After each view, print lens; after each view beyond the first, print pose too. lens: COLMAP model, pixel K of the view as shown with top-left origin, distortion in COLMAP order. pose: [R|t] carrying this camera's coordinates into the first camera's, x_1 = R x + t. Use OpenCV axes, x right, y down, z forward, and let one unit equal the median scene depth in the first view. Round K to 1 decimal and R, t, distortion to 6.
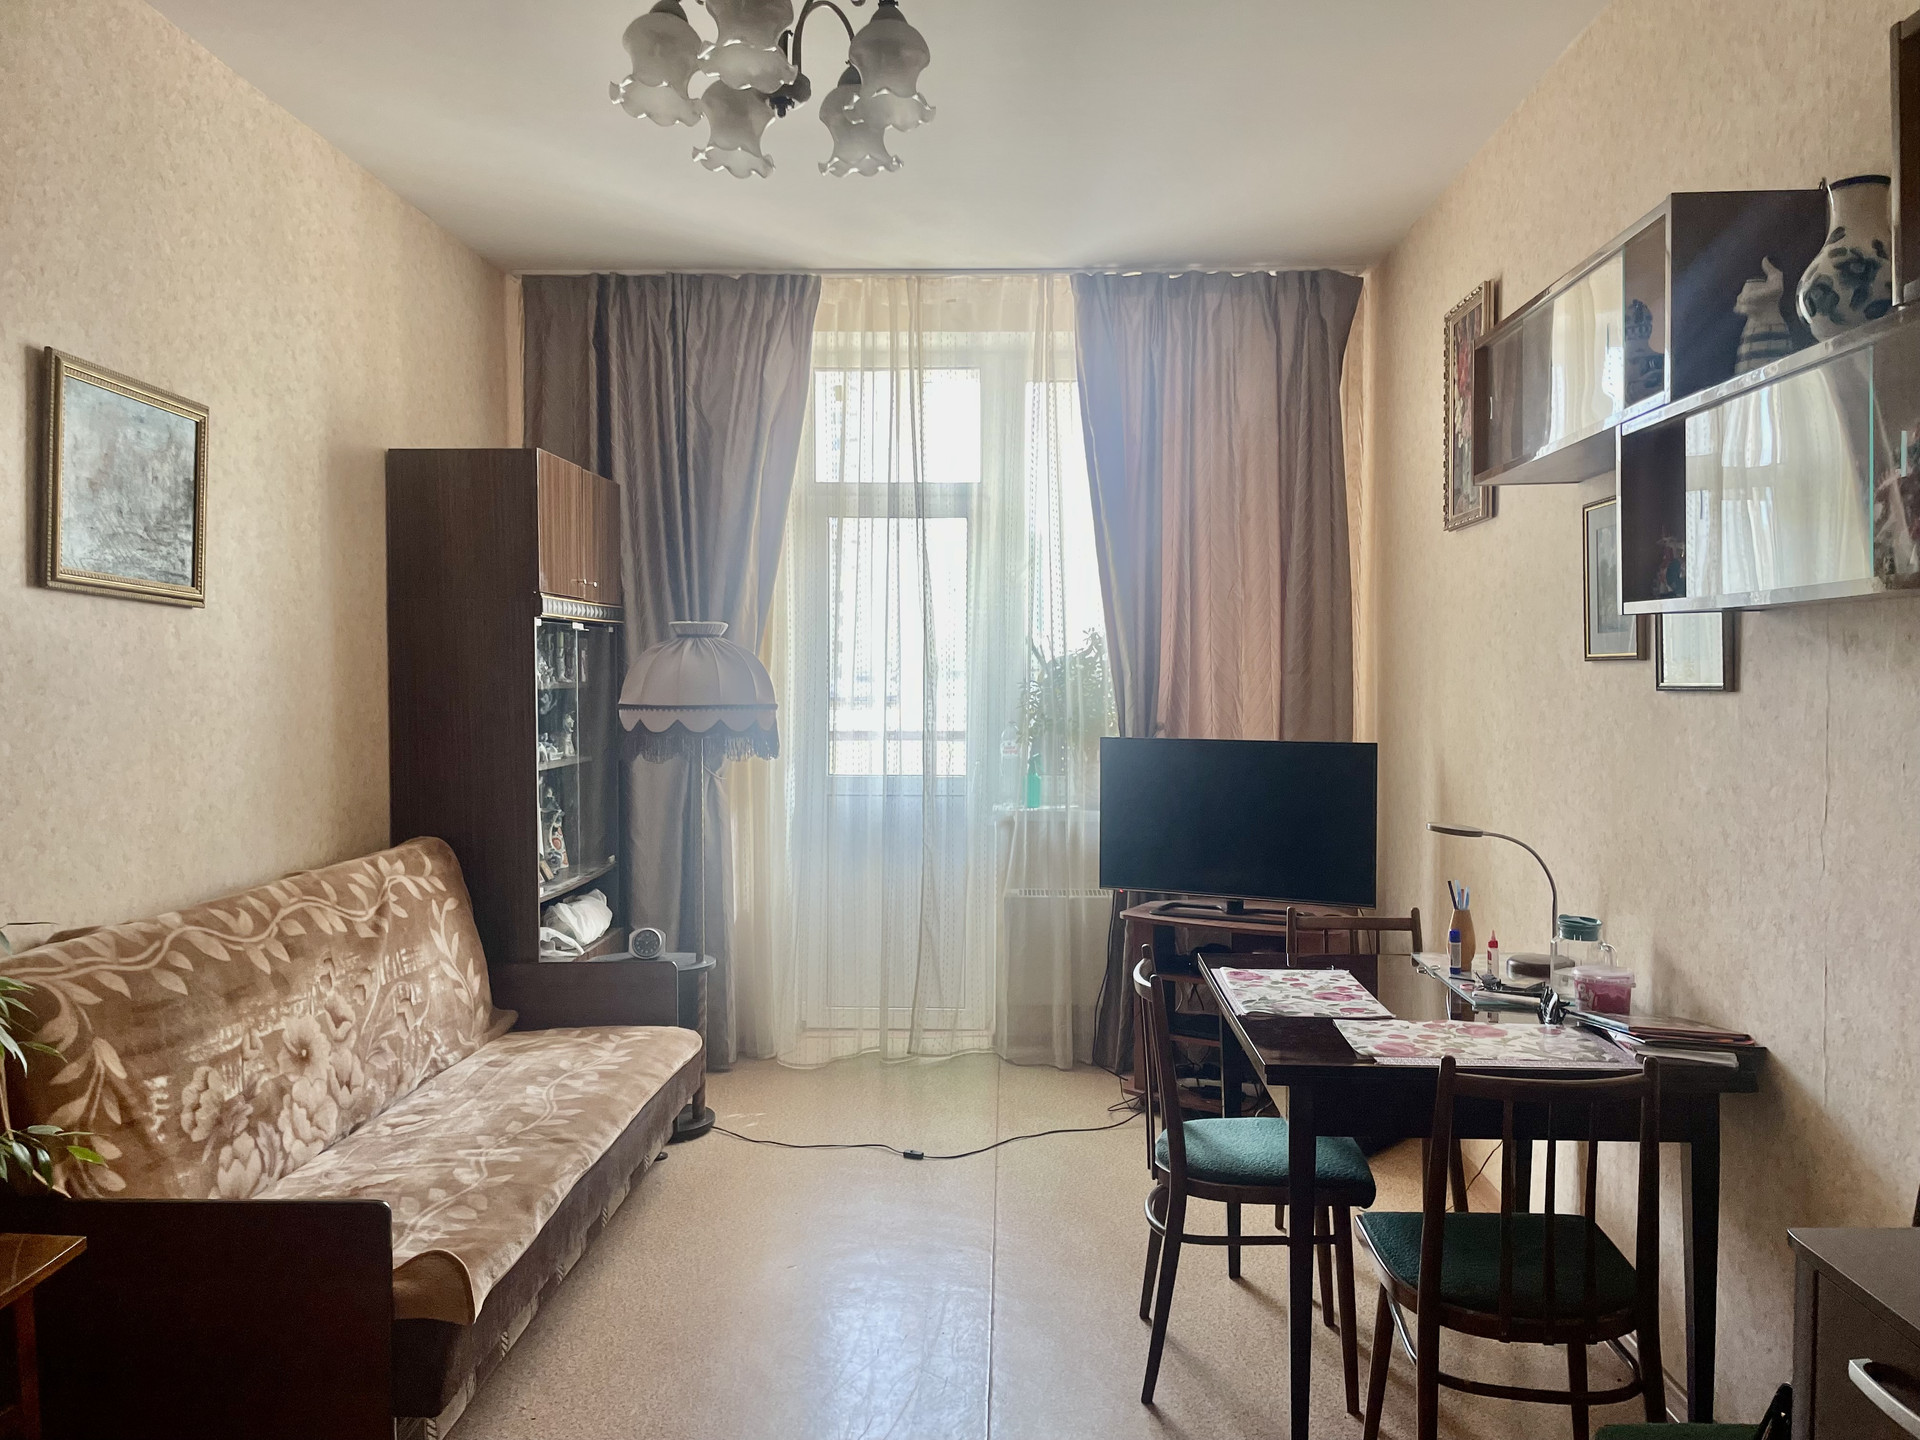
lens RADIAL K [[1440.1, 0, 968.0], [0, 1440.1, 714.5], [0, 0, 1]] dist [0.005951, -0.003917]
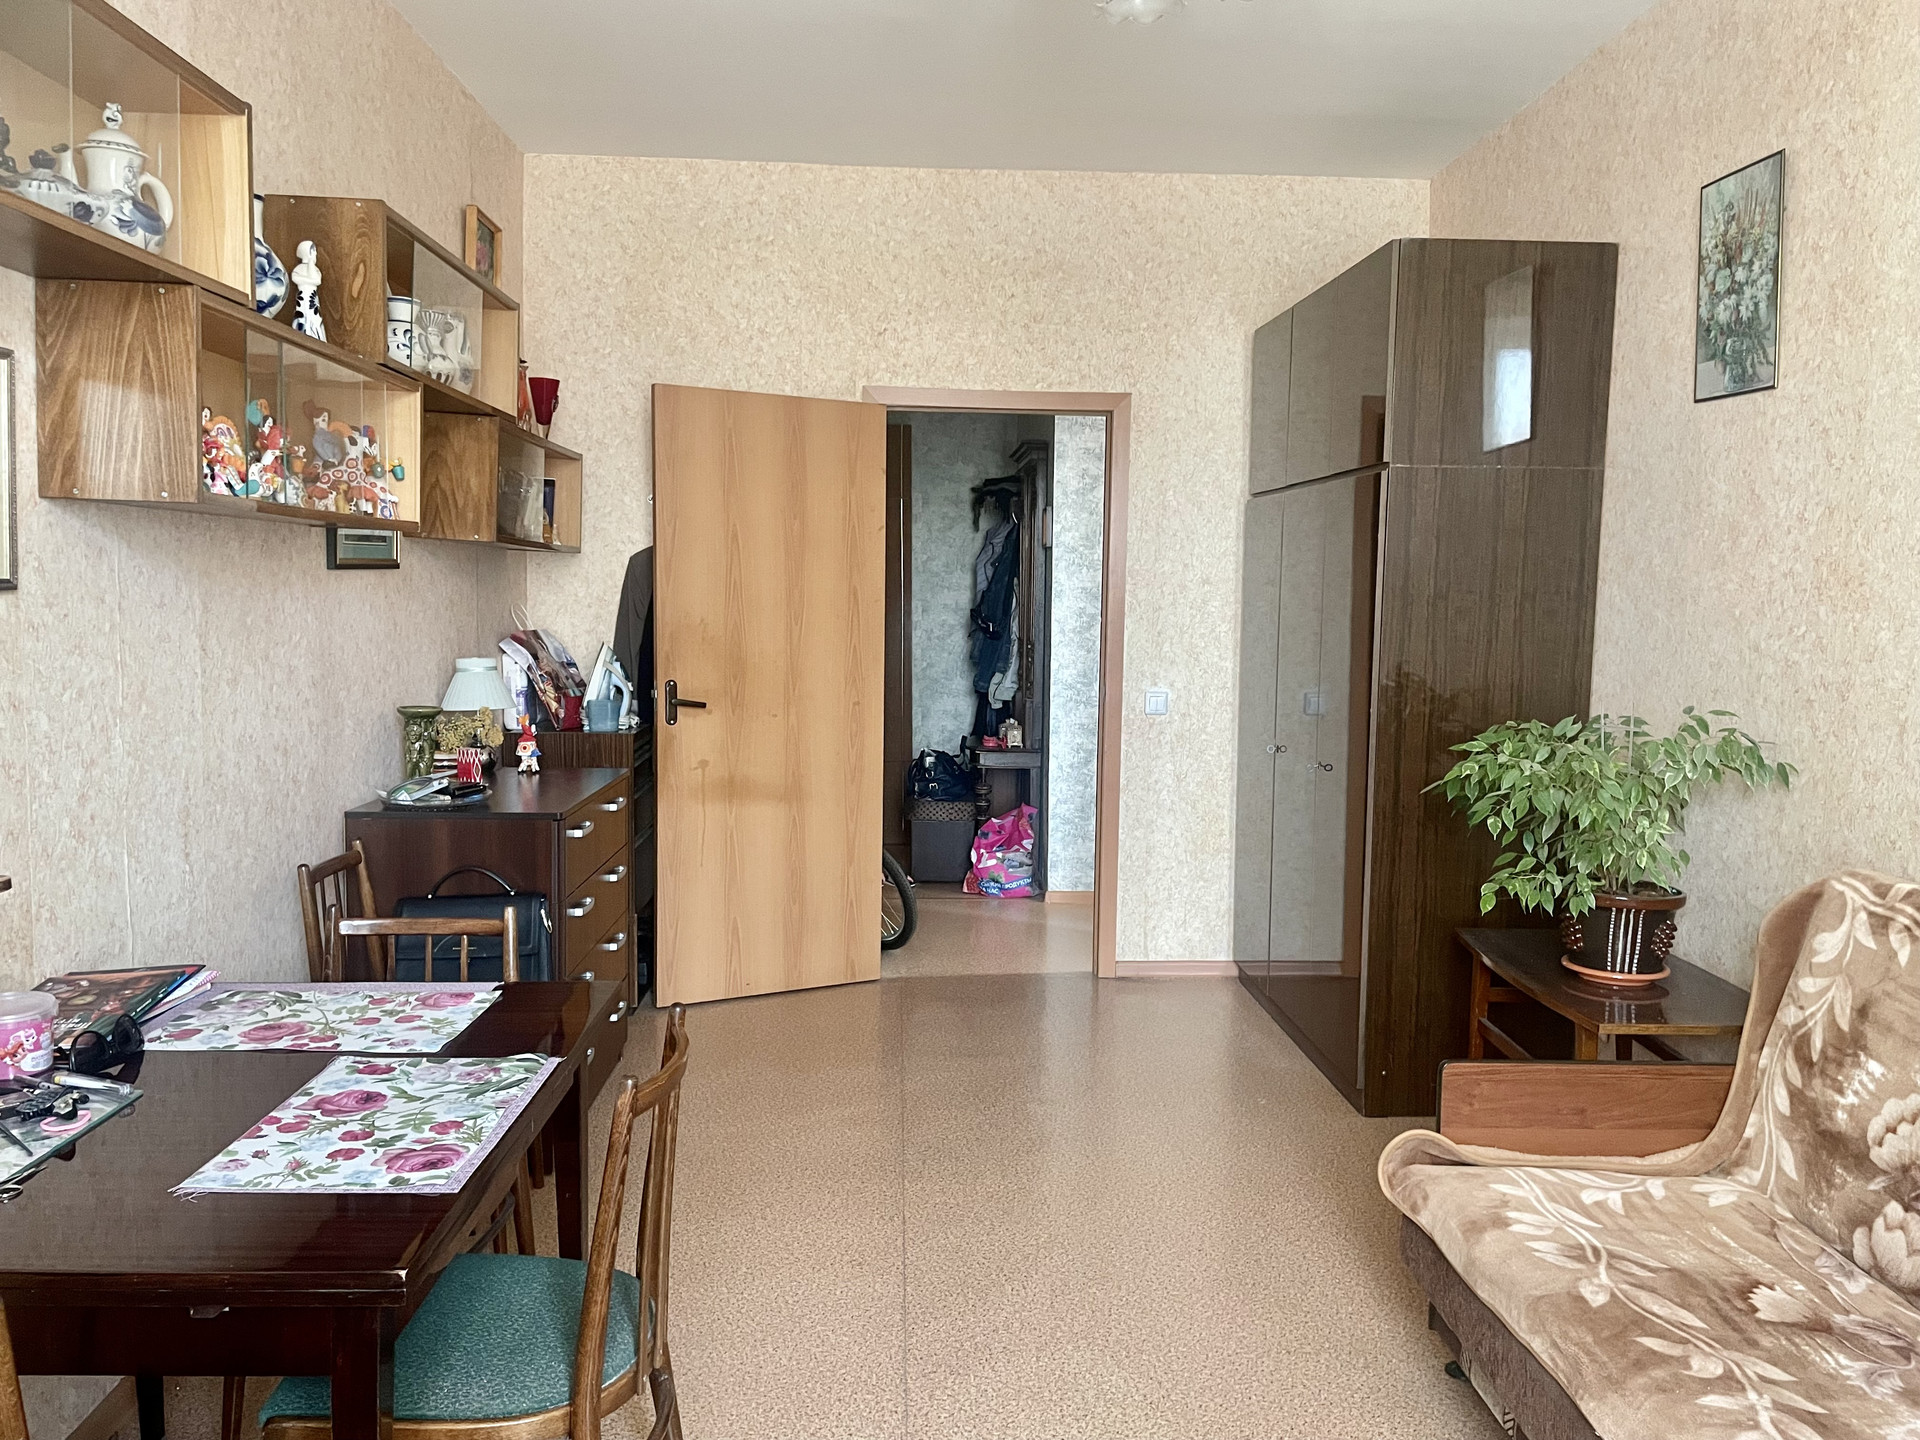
lens RADIAL K [[1440.1, 0, 968.0], [0, 1440.1, 714.5], [0, 0, 1]] dist [0.005951, -0.003917]
pose [[-0.996275, -0.005357, -0.086066, 0.055080], [-0.015021, 0.993590, 0.112043, -0.043545], [0.084914, 0.112919, -0.989969, 1.801429]]
